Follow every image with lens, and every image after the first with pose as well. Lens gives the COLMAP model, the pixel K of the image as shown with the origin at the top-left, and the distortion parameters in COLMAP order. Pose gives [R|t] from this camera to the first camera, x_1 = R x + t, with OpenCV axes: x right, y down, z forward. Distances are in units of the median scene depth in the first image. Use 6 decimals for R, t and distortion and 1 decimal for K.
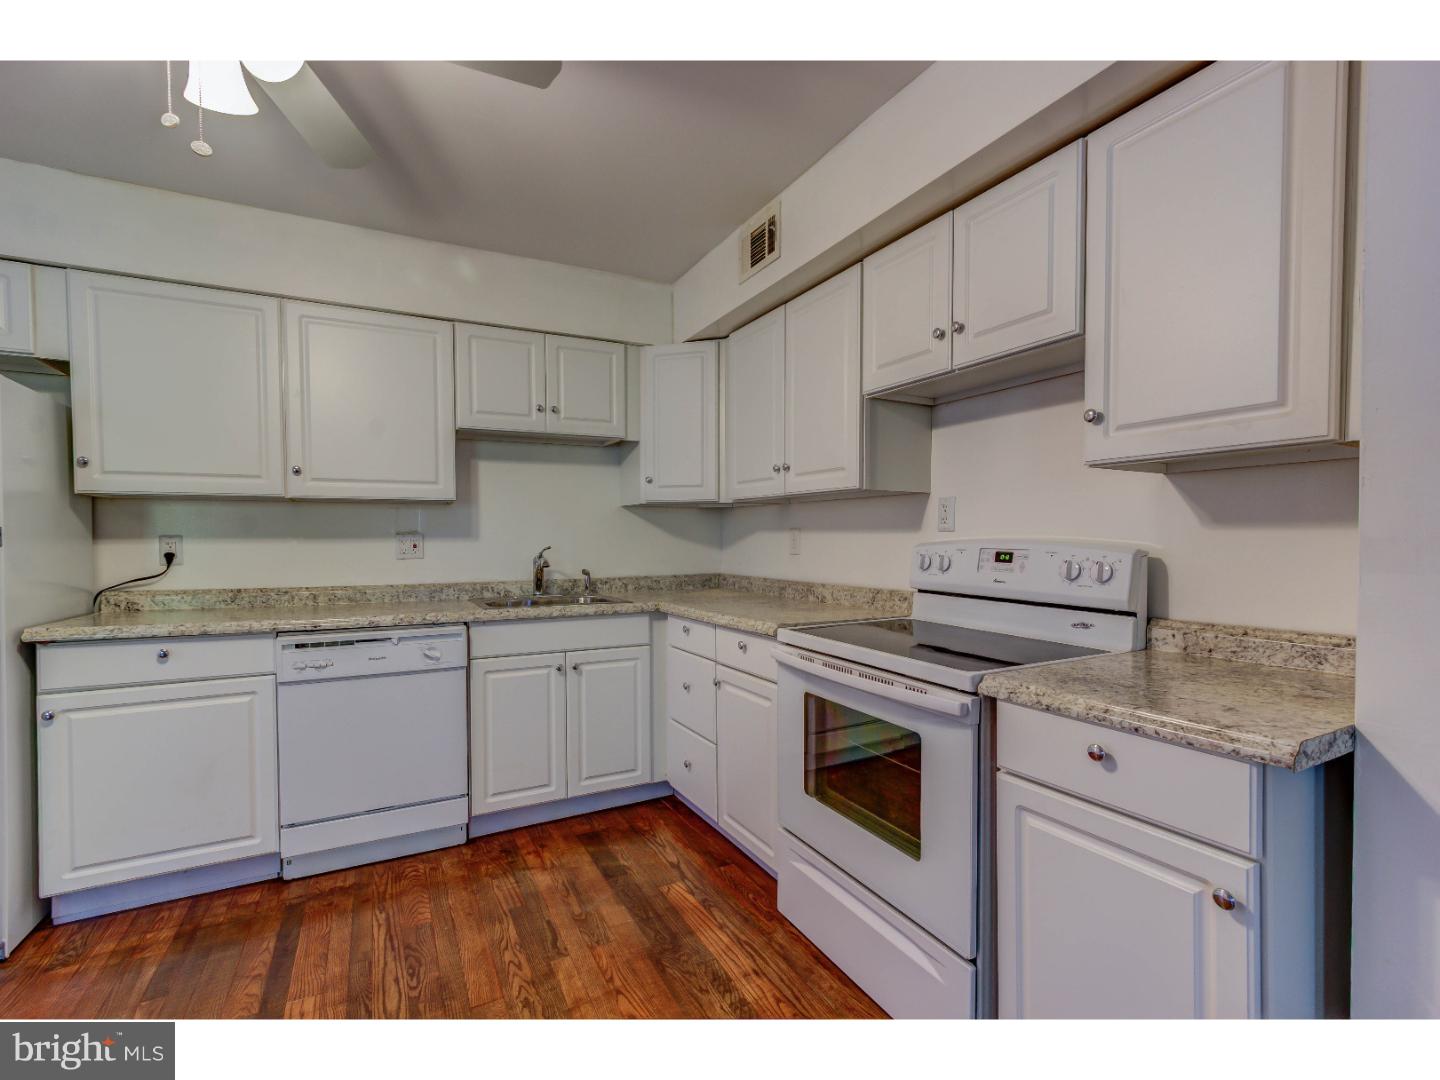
lens RADIAL K [[652.9, 0, 717.1], [0, 652.9, 549.2], [0, 0, 1]] dist [-0.003156, 0.004721]
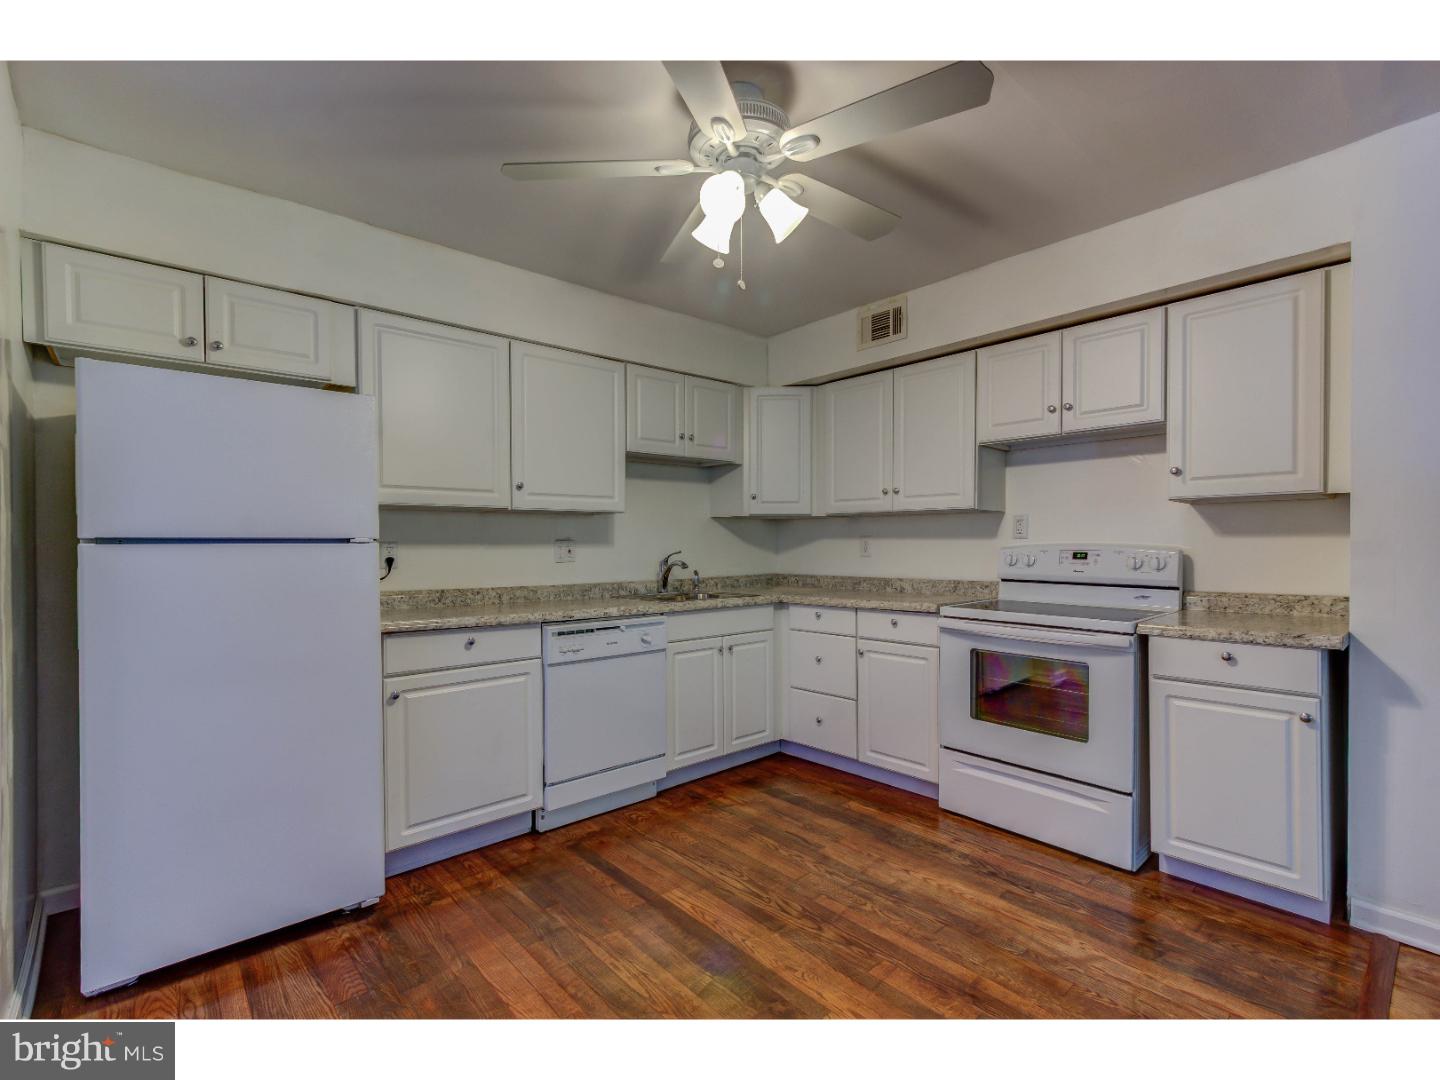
lens RADIAL K [[652.9, 0, 717.1], [0, 652.9, 549.2], [0, 0, 1]] dist [-0.003156, 0.004721]
pose [[0.971293, -0.003308, 0.237863, -0.625252], [0.006009, 0.999925, -0.010631, 0.007031], [-0.237810, 0.011755, 0.971241, -0.231832]]
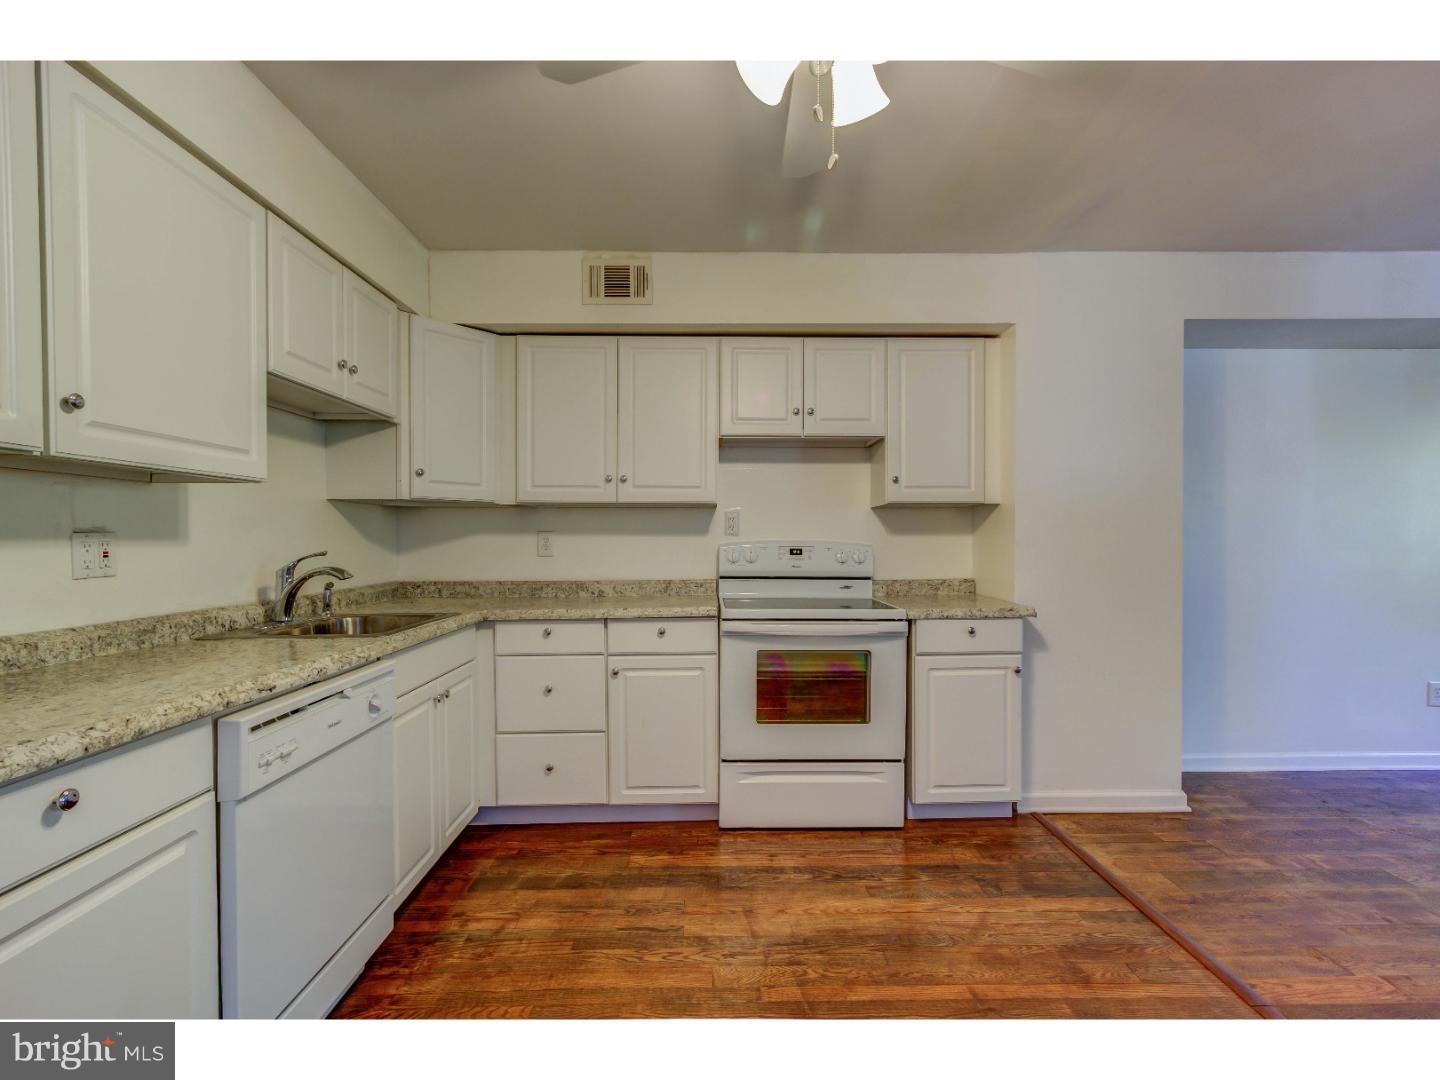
lens RADIAL K [[652.9, 0, 717.1], [0, 652.9, 549.2], [0, 0, 1]] dist [-0.003156, 0.004721]
pose [[0.450045, -0.010566, 0.892943, -0.936336], [0.017523, 0.999842, 0.002999, -0.001999], [-0.892834, 0.014297, 0.450159, 0.368285]]
